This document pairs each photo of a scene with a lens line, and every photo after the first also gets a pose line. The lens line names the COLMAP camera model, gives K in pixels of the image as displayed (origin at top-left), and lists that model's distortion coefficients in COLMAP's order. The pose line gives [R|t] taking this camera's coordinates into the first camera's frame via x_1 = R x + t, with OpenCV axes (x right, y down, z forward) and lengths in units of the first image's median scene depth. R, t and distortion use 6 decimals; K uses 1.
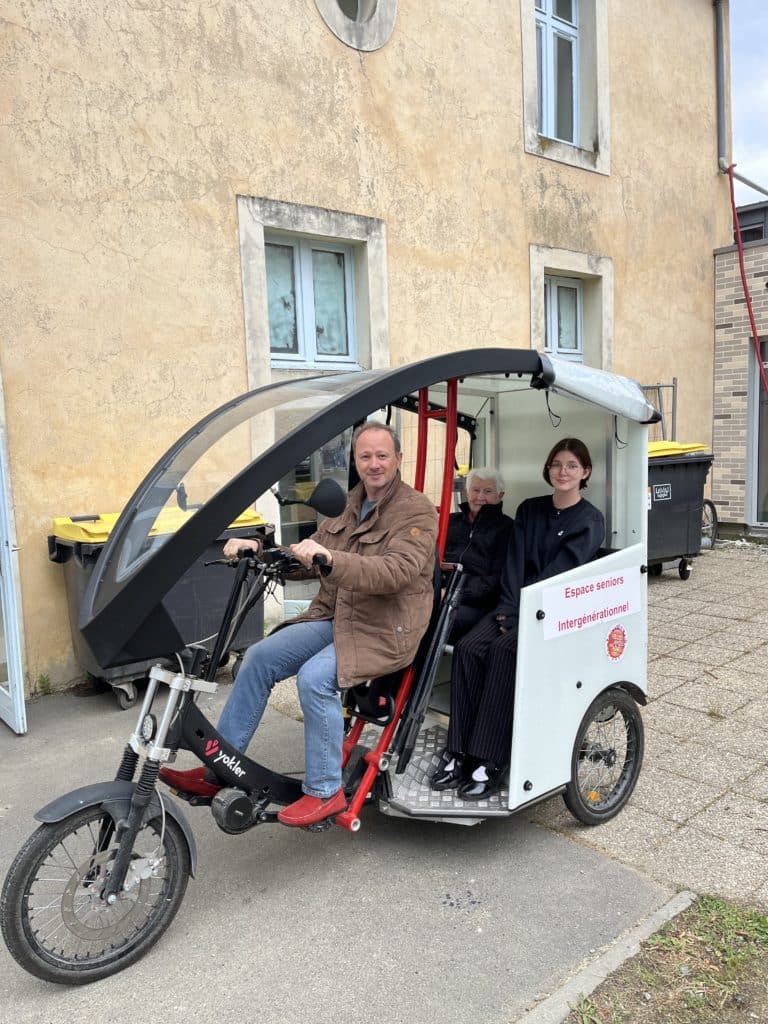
lens RADIAL K [[788.5, 0, 410.9], [0, 788.5, 516.8], [0, 0, 1]] dist [0.092028, -0.123503]
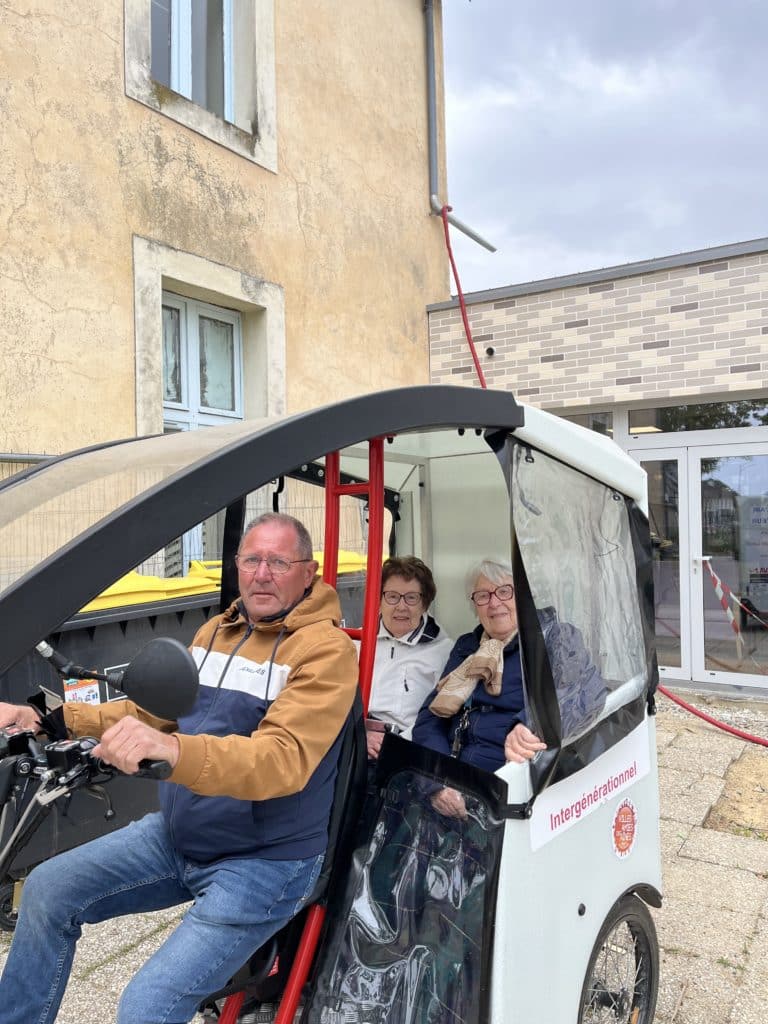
lens RADIAL K [[859.2, 0, 387.3], [0, 859.2, 528.9], [0, 0, 1]] dist [0.063087, -0.091527]
pose [[0.960321, 0.013760, 0.278558, 0.152619], [0.015930, 0.994445, -0.104043, -0.038367], [-0.278443, 0.104352, 0.954767, 0.316516]]
